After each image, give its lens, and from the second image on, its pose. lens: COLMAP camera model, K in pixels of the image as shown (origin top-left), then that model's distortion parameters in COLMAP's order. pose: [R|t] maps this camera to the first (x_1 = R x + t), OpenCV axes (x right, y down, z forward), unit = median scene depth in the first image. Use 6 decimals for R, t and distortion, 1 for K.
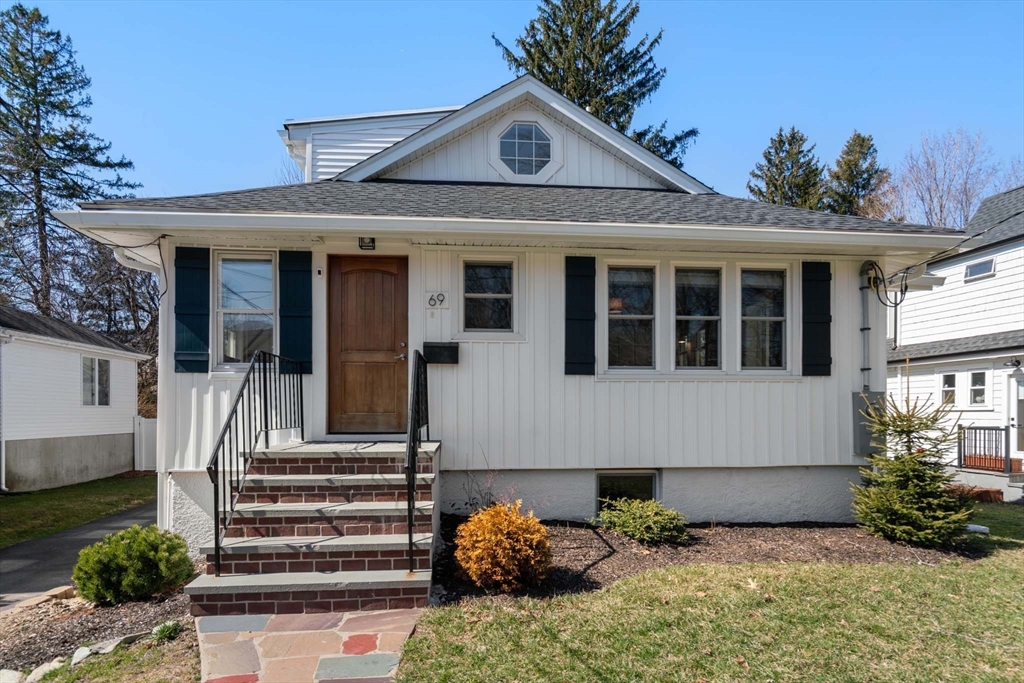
lens RADIAL K [[560.9, 0, 513.2], [0, 560.9, 368.6], [0, 0, 1]] dist [0.006553, 0.000927]
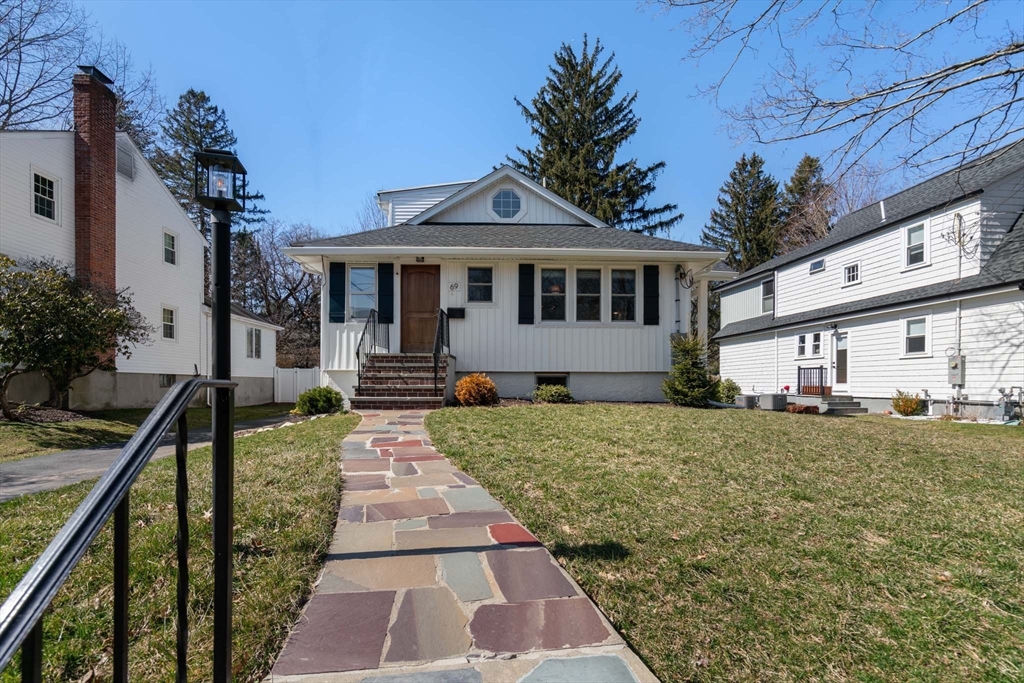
lens RADIAL K [[470.9, 0, 508.8], [0, 470.9, 346.3], [0, 0, 1]] dist [-0.012345, 0.002373]
pose [[0.996731, 0.001791, -0.080766, 0.151994], [-0.002117, 0.999990, -0.003952, 0.075721], [0.080759, 0.004110, 0.996725, -0.515208]]
